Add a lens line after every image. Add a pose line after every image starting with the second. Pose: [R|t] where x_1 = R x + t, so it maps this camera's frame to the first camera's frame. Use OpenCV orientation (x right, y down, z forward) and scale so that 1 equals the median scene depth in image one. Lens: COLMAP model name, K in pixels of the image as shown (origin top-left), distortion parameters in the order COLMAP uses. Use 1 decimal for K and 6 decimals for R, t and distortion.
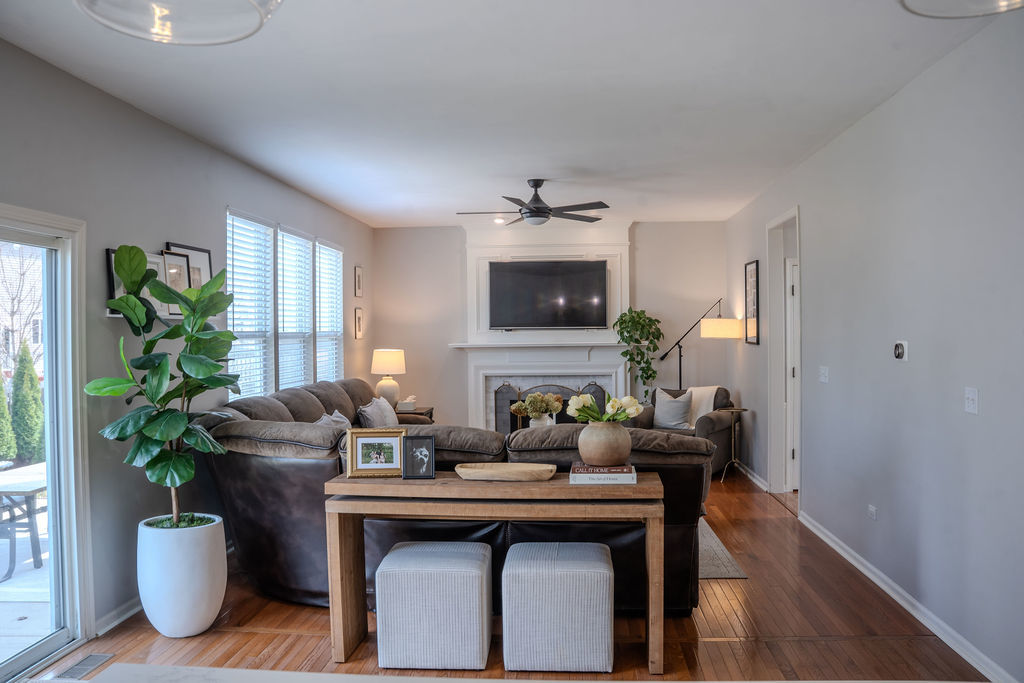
lens RADIAL K [[839.0, 0, 515.7], [0, 839.0, 338.3], [0, 0, 1]] dist [-0.184388, 0.128076]
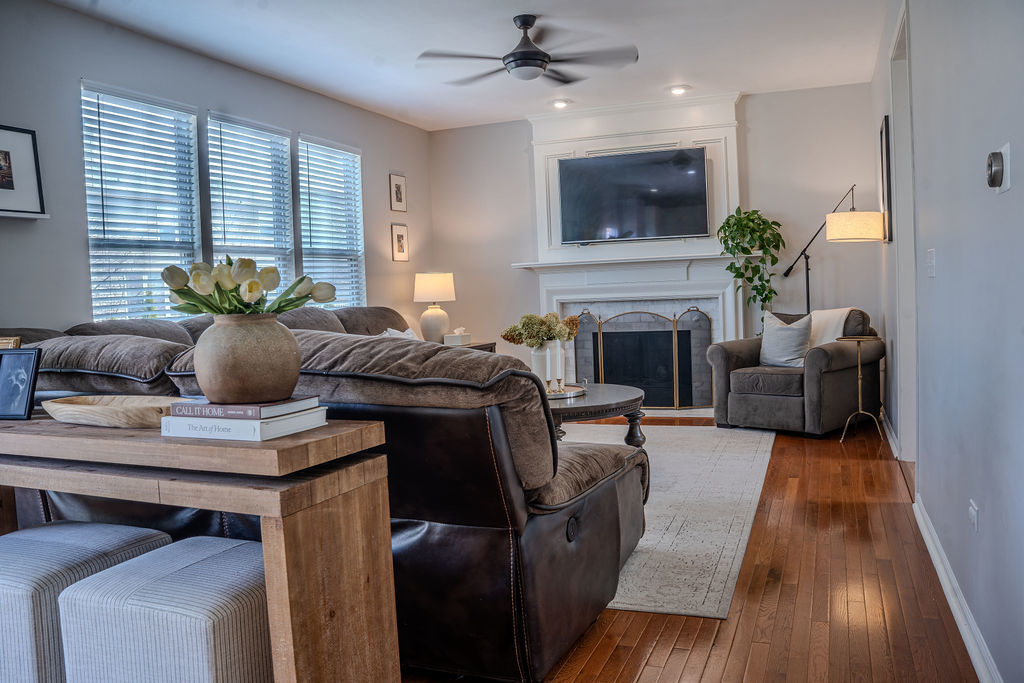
lens RADIAL K [[839.0, 0, 487.7], [0, 839.0, 335.2], [0, 0, 1]] dist [-0.184388, 0.128076]
pose [[0.949820, -0.011636, -0.312582, 0.153837], [0.028829, 0.998311, 0.050438, 0.034747], [0.311467, -0.056919, 0.948551, 0.220505]]
